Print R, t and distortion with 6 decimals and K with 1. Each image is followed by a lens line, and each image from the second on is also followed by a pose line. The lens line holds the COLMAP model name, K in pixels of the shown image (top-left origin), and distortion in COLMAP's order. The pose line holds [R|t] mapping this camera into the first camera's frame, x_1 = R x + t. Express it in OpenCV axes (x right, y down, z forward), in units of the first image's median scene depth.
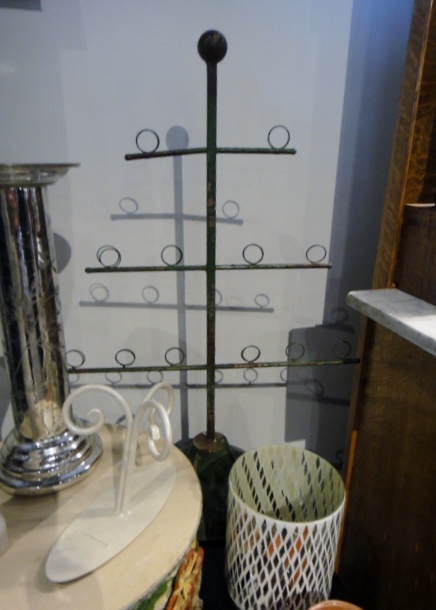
lens RADIAL K [[454.5, 0, 219.8], [0, 454.5, 304.9], [0, 0, 1]] dist [0.007863, -0.009126]
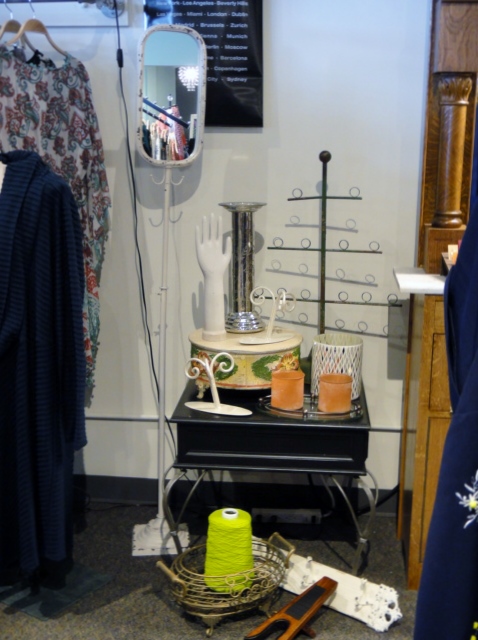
lens RADIAL K [[883.1, 0, 242.3], [0, 883.1, 318.4], [0, 0, 1]] dist [-0.001440, 0.000000]
pose [[0.925137, 0.074593, -0.372234, 1.267979], [-0.112717, 0.990262, -0.081702, 0.654599], [0.362515, 0.117543, 0.924536, -3.101530]]
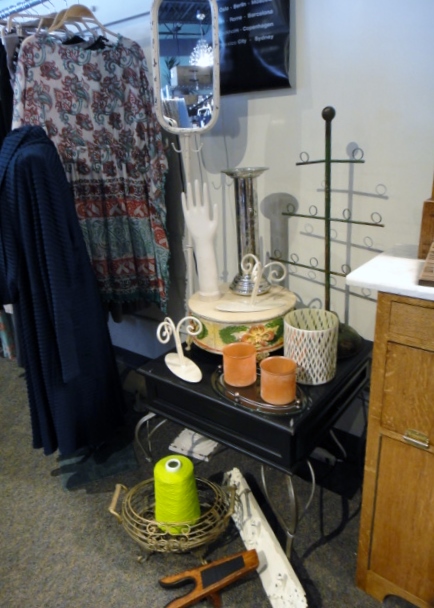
lens RADIAL K [[453.0, 0, 218.8], [0, 453.0, 302.4], [0, 0, 1]] dist [0.007863, -0.009126]
pose [[0.561248, 0.256121, -0.787022, 1.472454], [-0.194249, 0.965116, 0.175553, 0.016314], [0.804530, 0.054350, 0.591420, -0.582176]]
